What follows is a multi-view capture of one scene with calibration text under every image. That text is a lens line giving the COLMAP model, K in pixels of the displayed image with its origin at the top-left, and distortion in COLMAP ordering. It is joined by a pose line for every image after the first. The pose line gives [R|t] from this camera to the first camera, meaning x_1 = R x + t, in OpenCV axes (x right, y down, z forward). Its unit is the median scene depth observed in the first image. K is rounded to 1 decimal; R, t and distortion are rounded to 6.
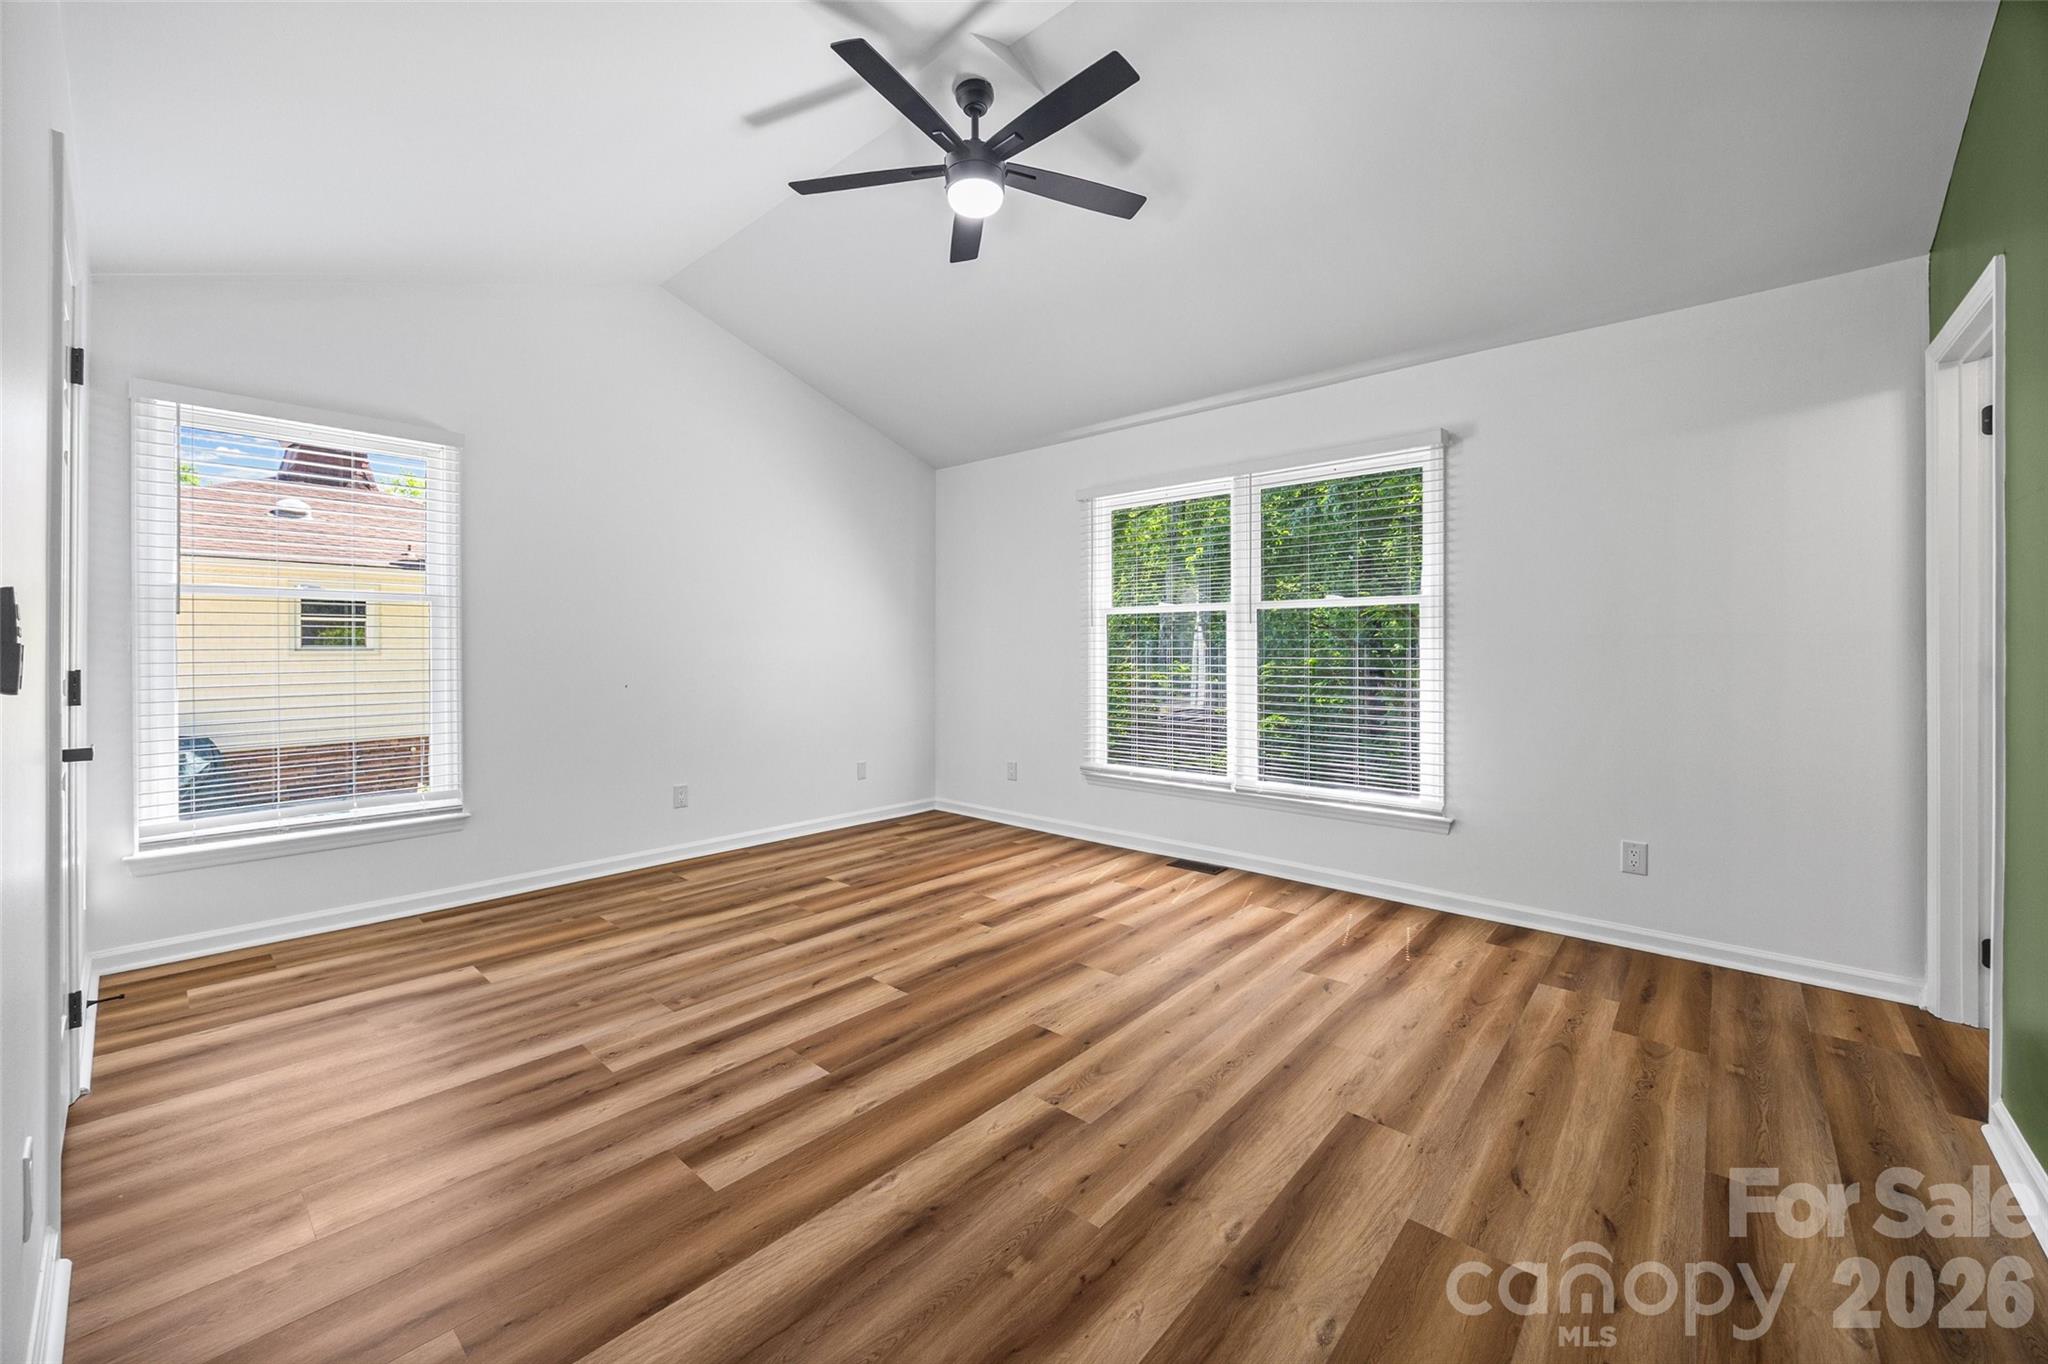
lens RADIAL K [[800.6, 0, 1032.3], [0, 800.6, 666.7], [0, 0, 1]] dist [0.001837, 0.000179]
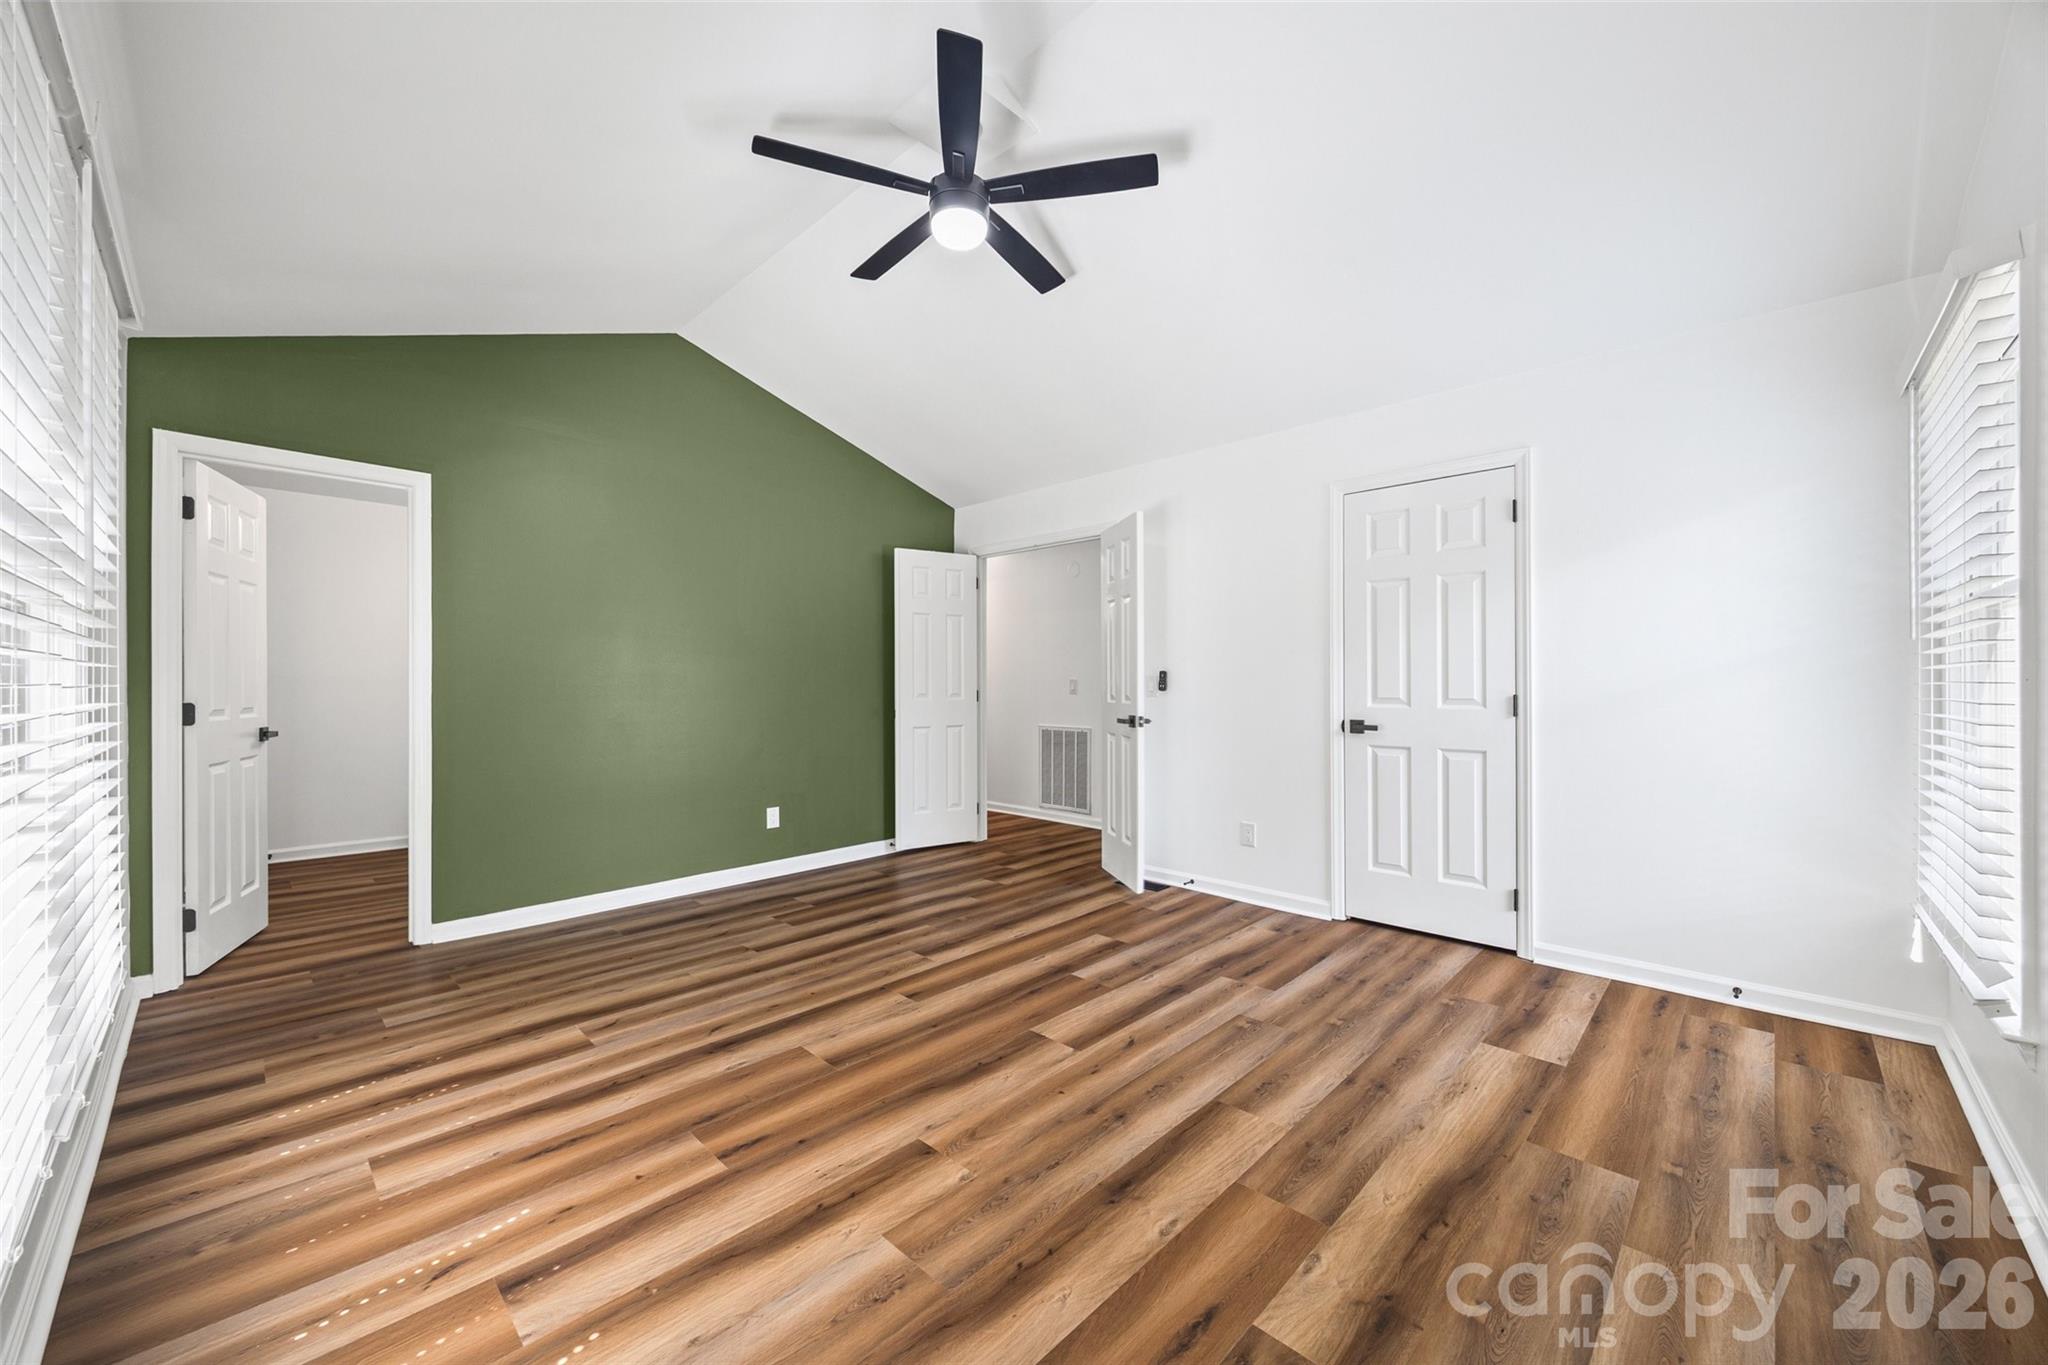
lens RADIAL K [[800.6, 0, 1032.3], [0, 800.6, 667.2], [0, 0, 1]] dist [0.001837, 0.000179]
pose [[-0.998632, 0.003884, 0.052139, -0.206838], [0.003981, 0.999991, 0.001760, -0.041818], [-0.052132, 0.001965, -0.998638, 1.945573]]
